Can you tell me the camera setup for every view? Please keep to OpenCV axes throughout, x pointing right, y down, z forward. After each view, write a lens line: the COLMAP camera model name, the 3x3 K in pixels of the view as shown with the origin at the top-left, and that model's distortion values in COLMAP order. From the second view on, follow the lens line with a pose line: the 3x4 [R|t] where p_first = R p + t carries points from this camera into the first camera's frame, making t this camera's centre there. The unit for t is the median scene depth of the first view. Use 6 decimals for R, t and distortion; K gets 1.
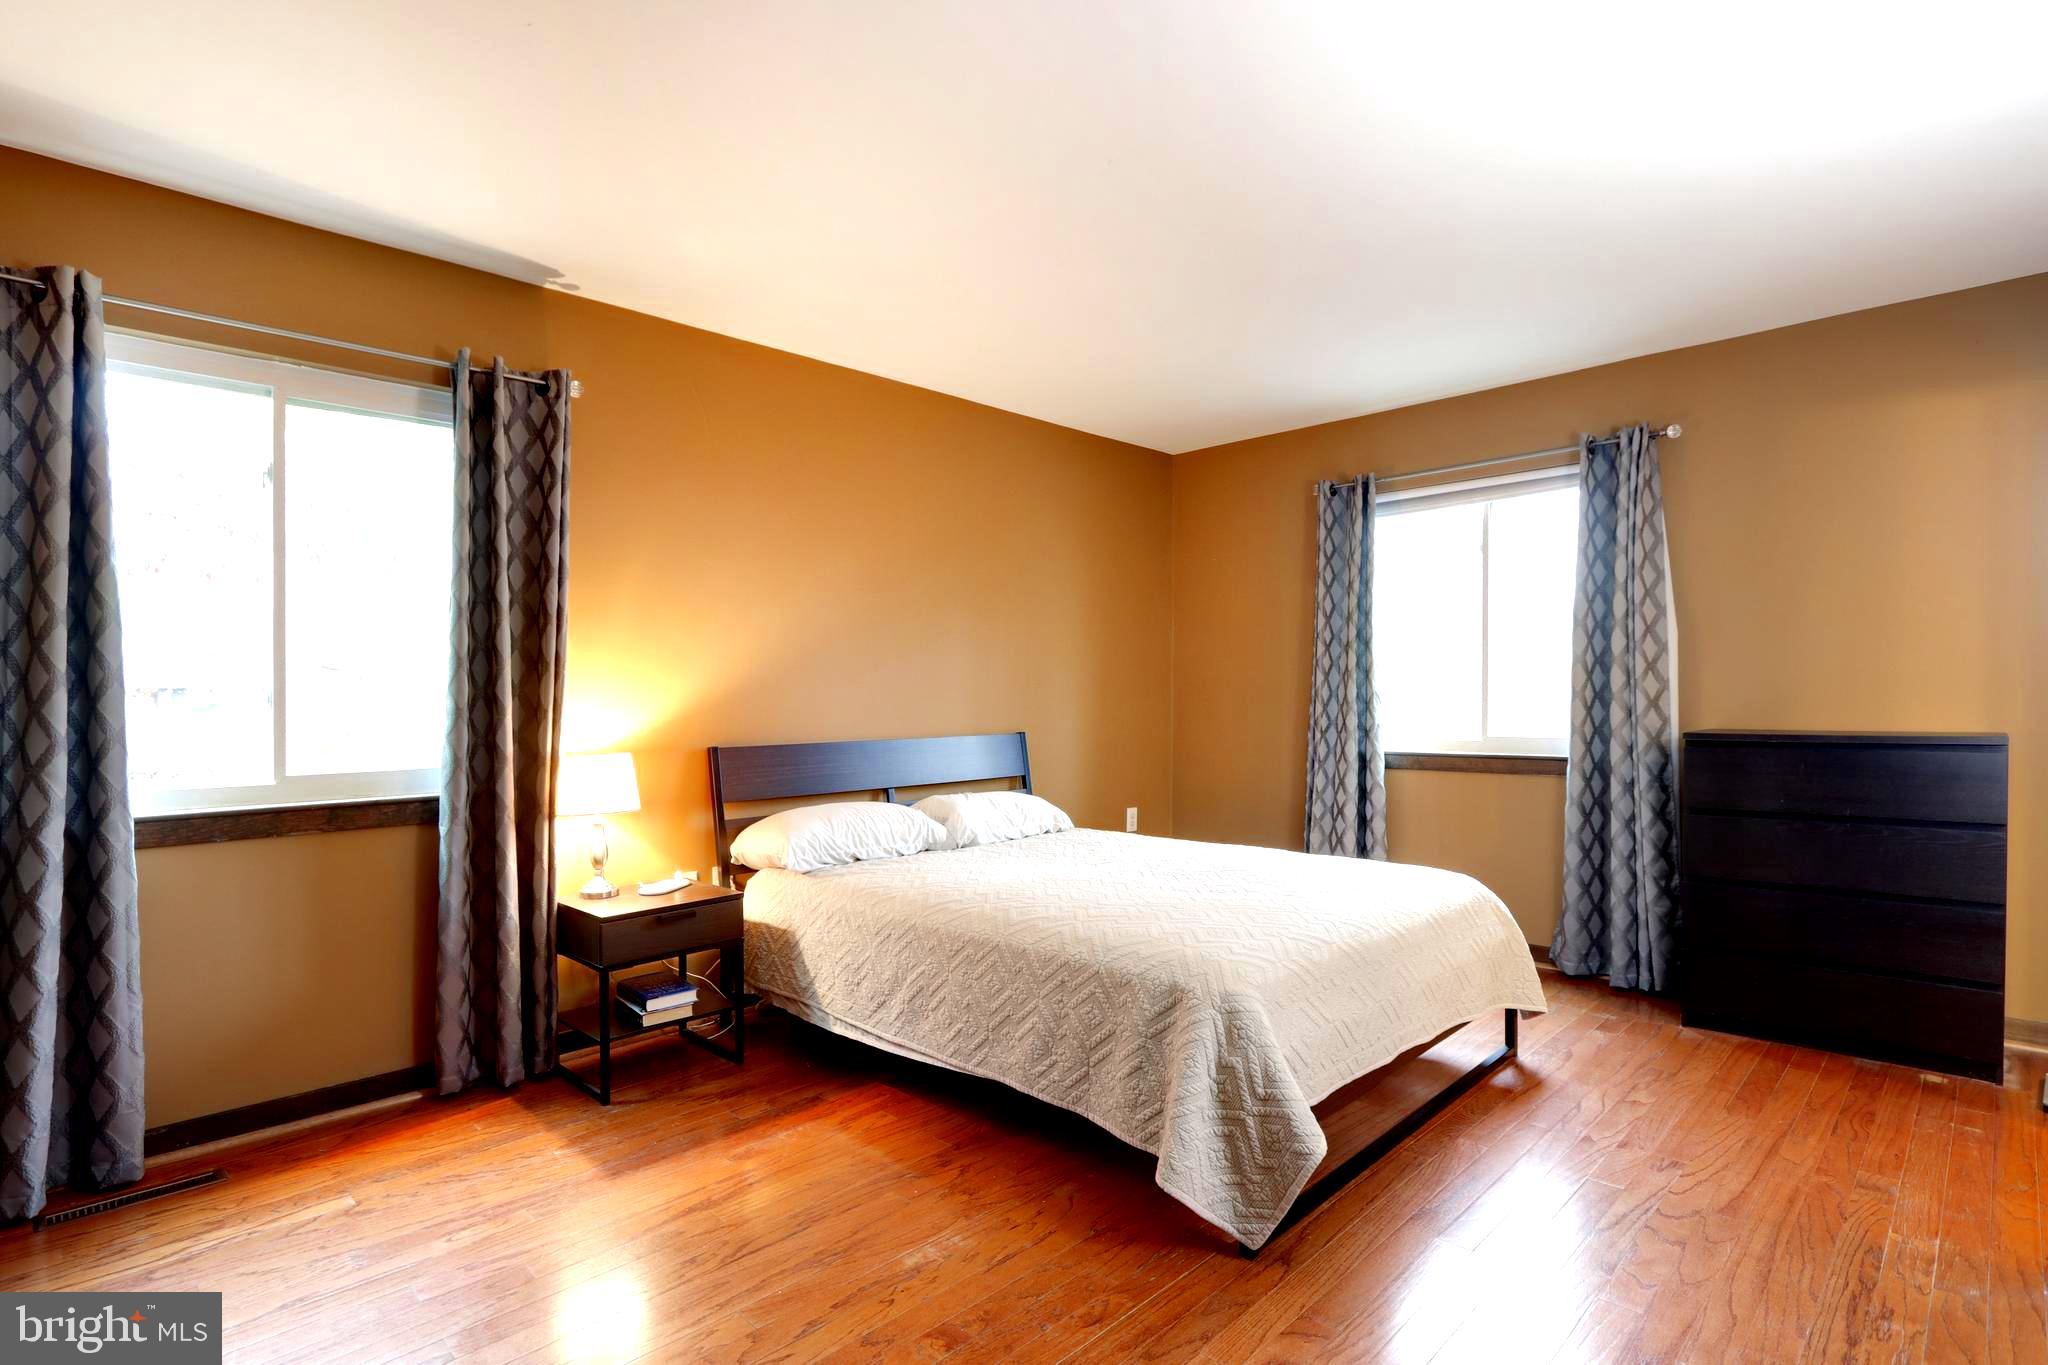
lens RADIAL K [[977.4, 0, 1025.3], [0, 977.4, 667.8], [0, 0, 1]] dist [-0.003546, 0.000810]
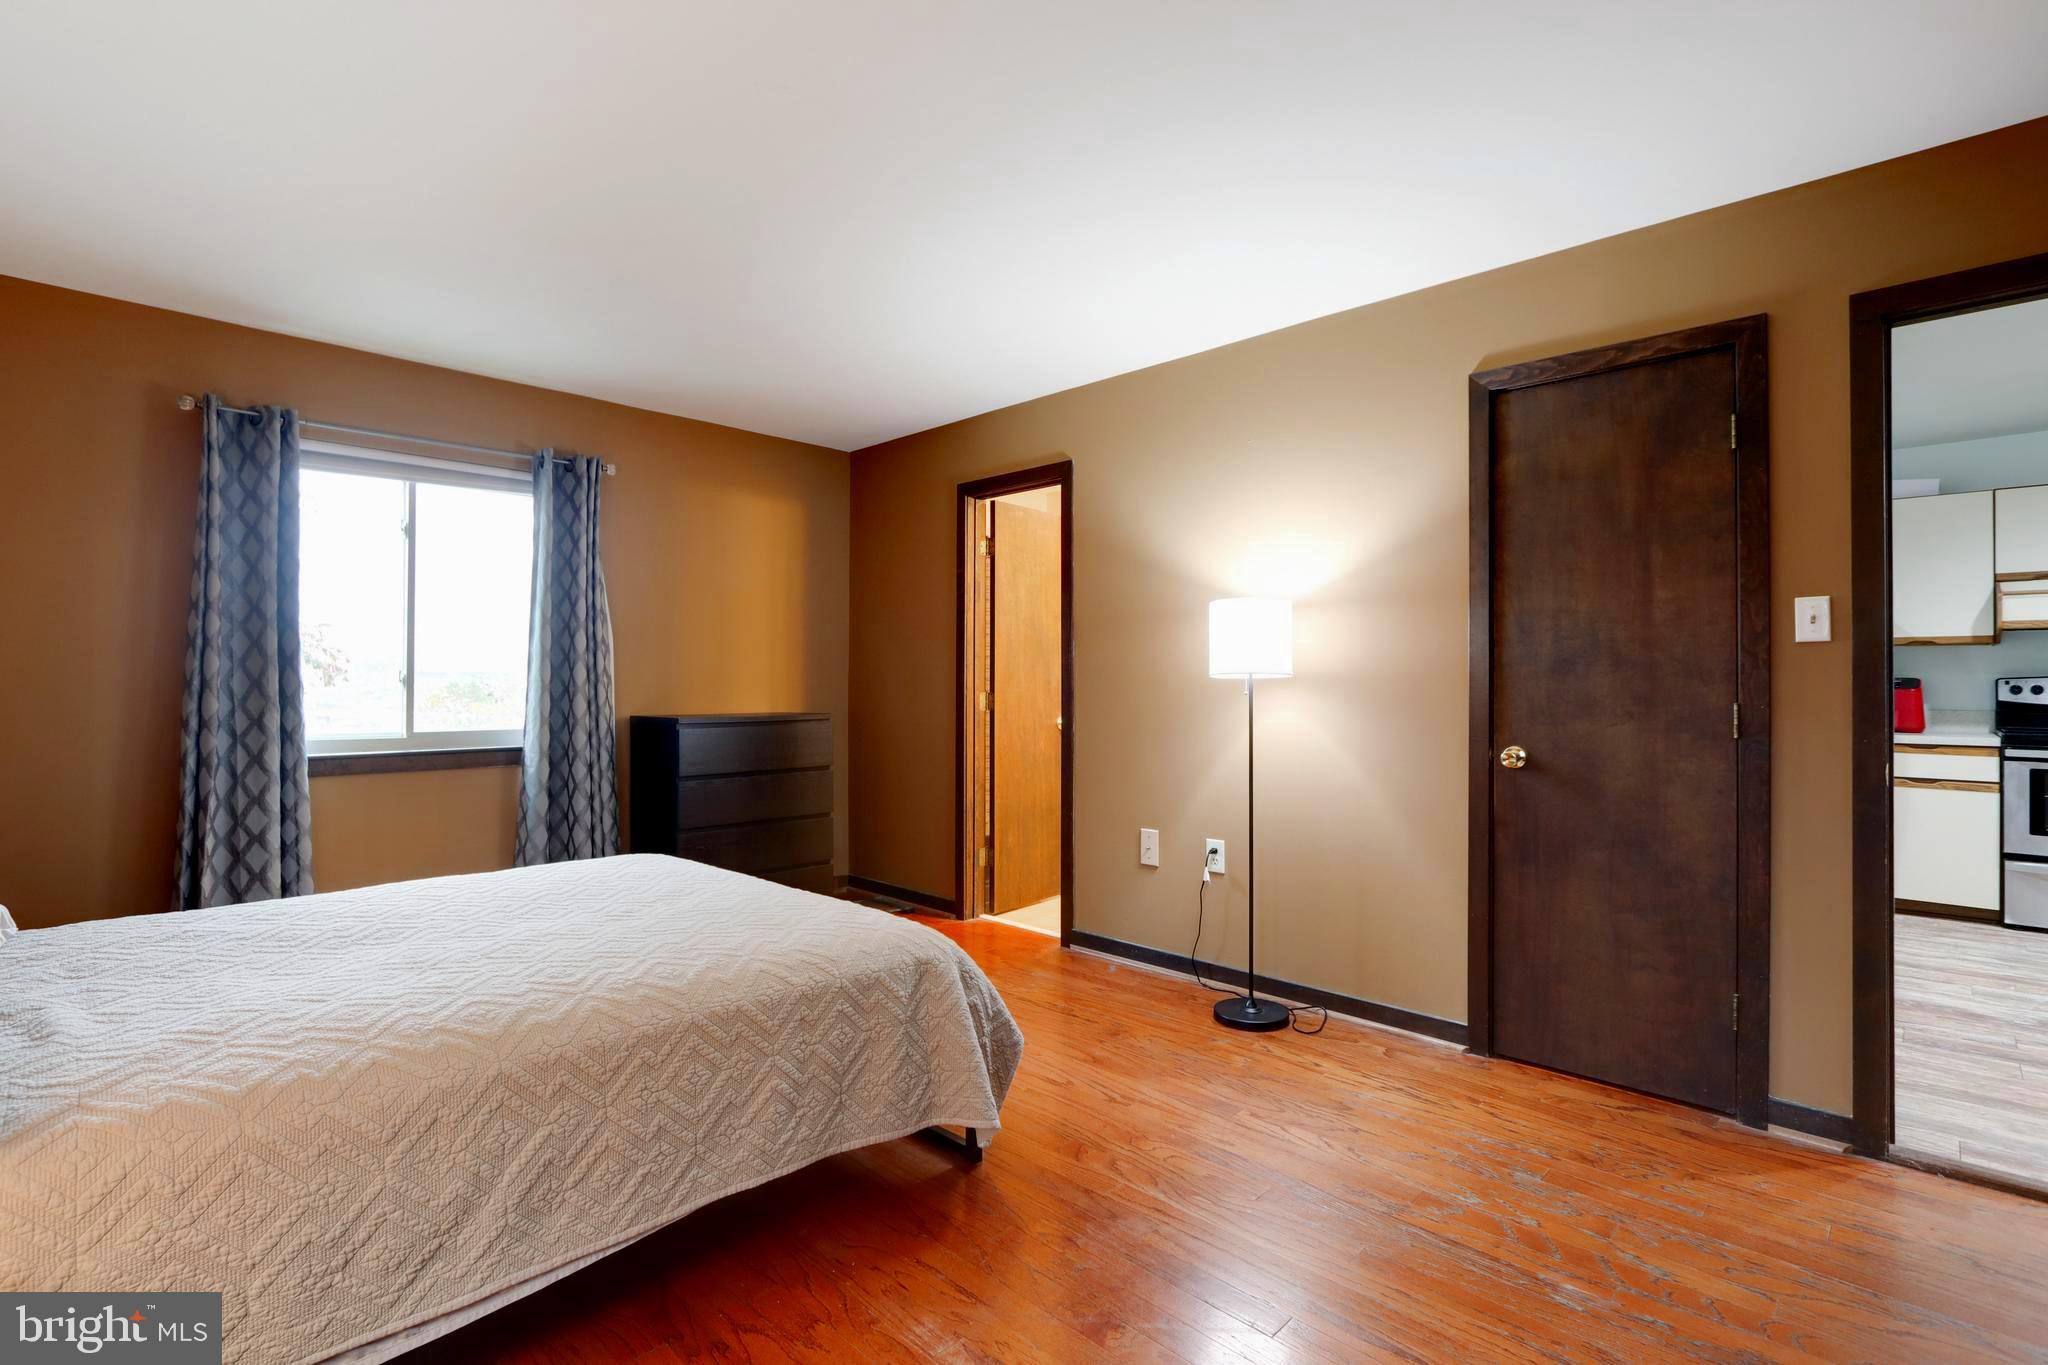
lens RADIAL K [[977.4, 0, 969.0], [0, 977.4, 662.0], [0, 0, 1]] dist [-0.003546, 0.000810]
pose [[0.021564, 0.034205, 0.999182, -0.884721], [-0.030866, 0.998961, -0.033531, 0.036804], [-0.999291, -0.030118, 0.022597, 0.909782]]
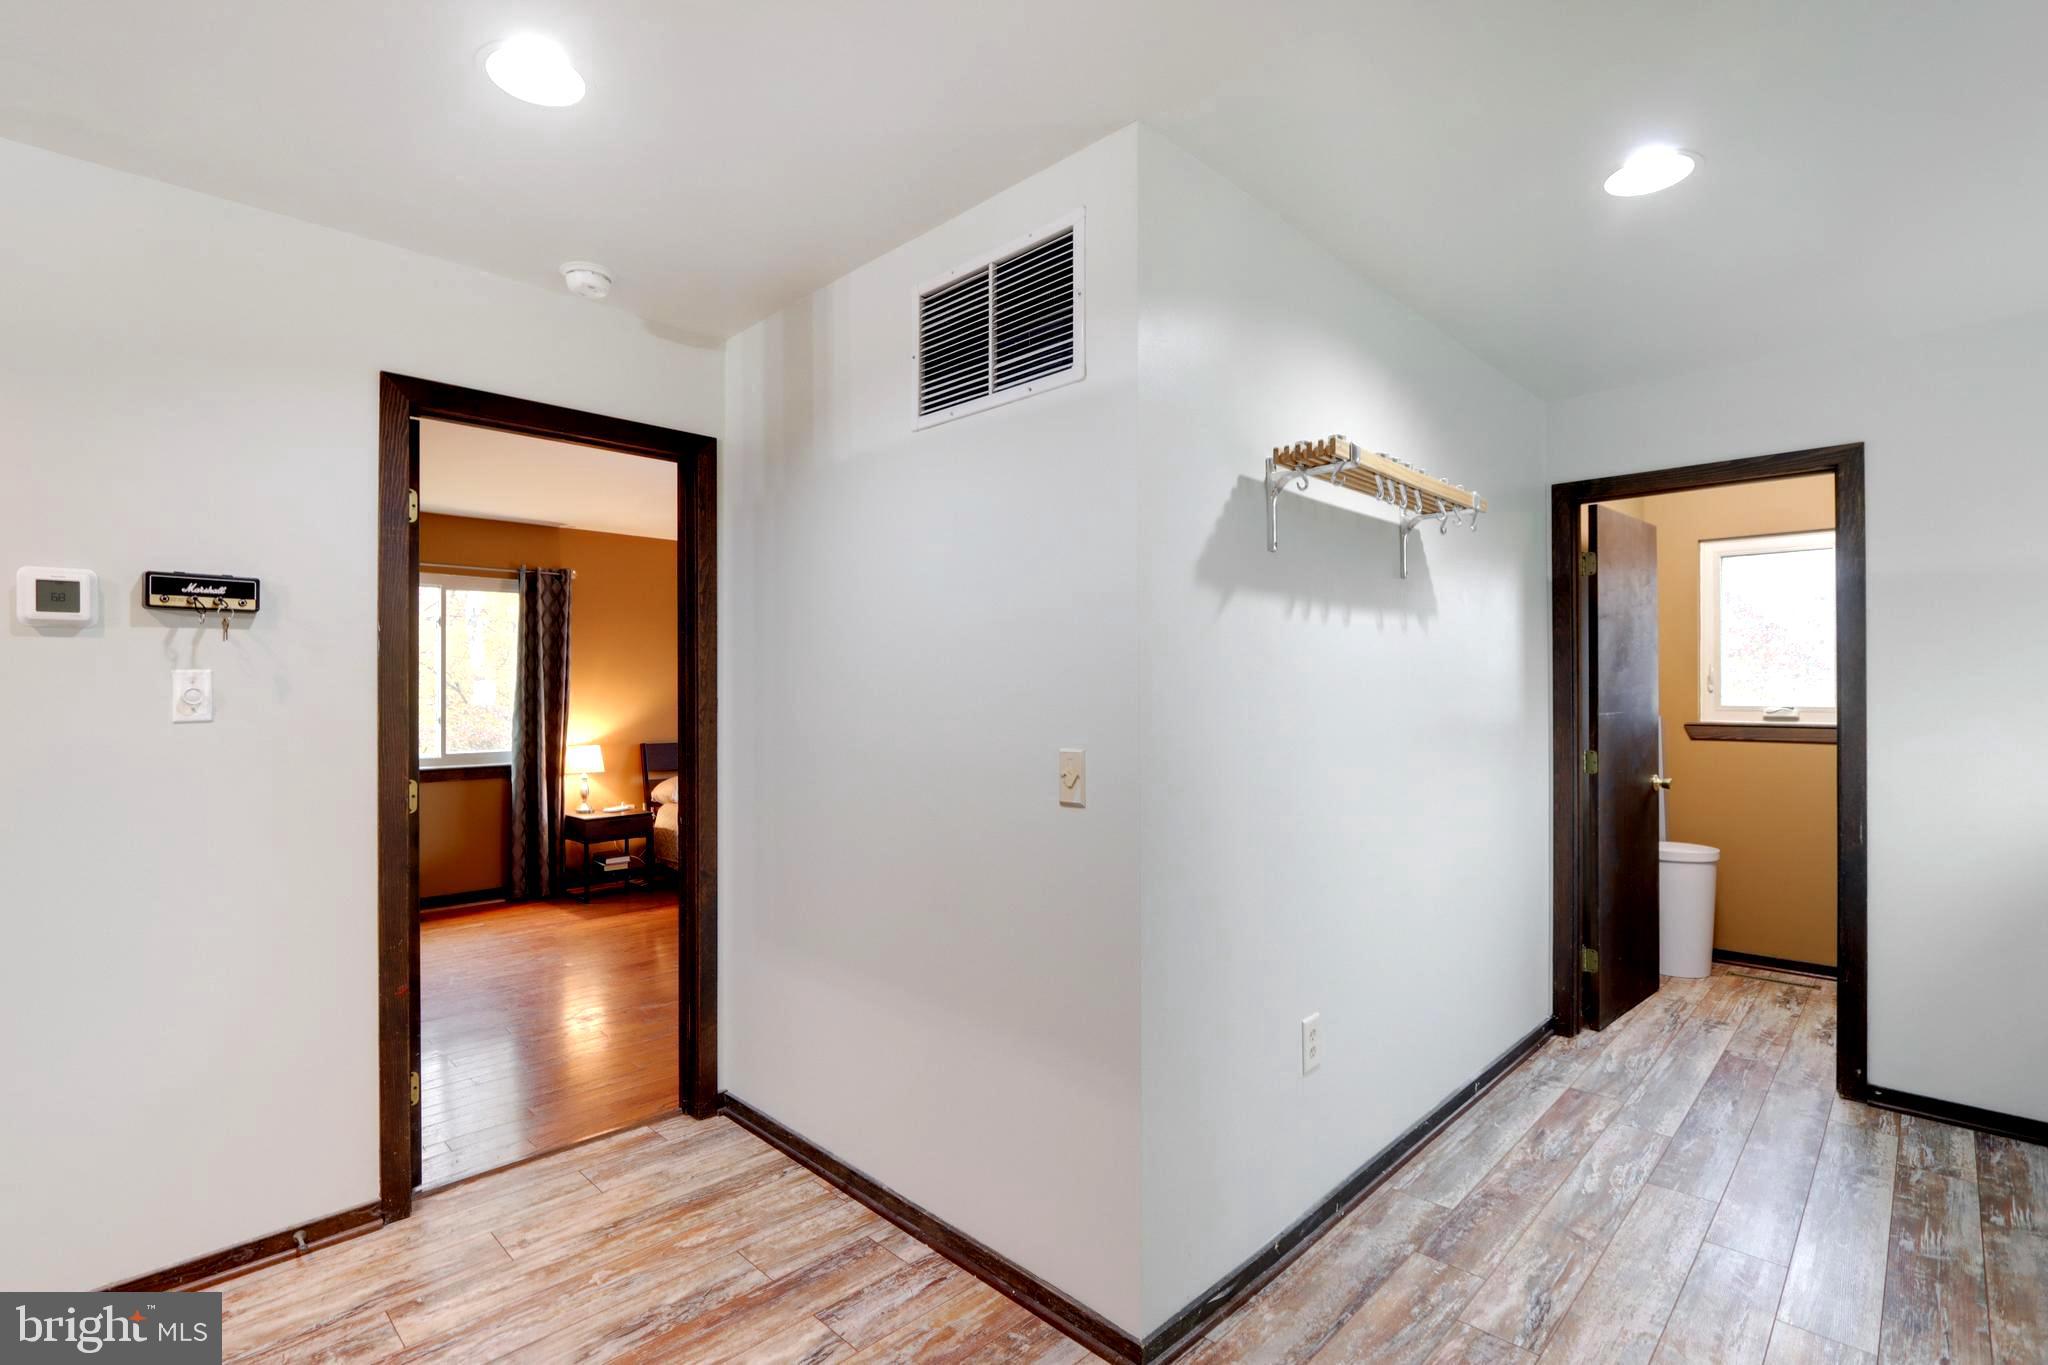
lens RADIAL K [[977.4, 0, 1032.8], [0, 977.4, 691.6], [0, 0, 1]] dist [-0.003546, 0.000810]
pose [[0.999885, 0.013141, -0.007586, 0.559069], [-0.012927, 0.999536, 0.027594, -0.103481], [0.007945, -0.027493, 0.999590, -1.127459]]
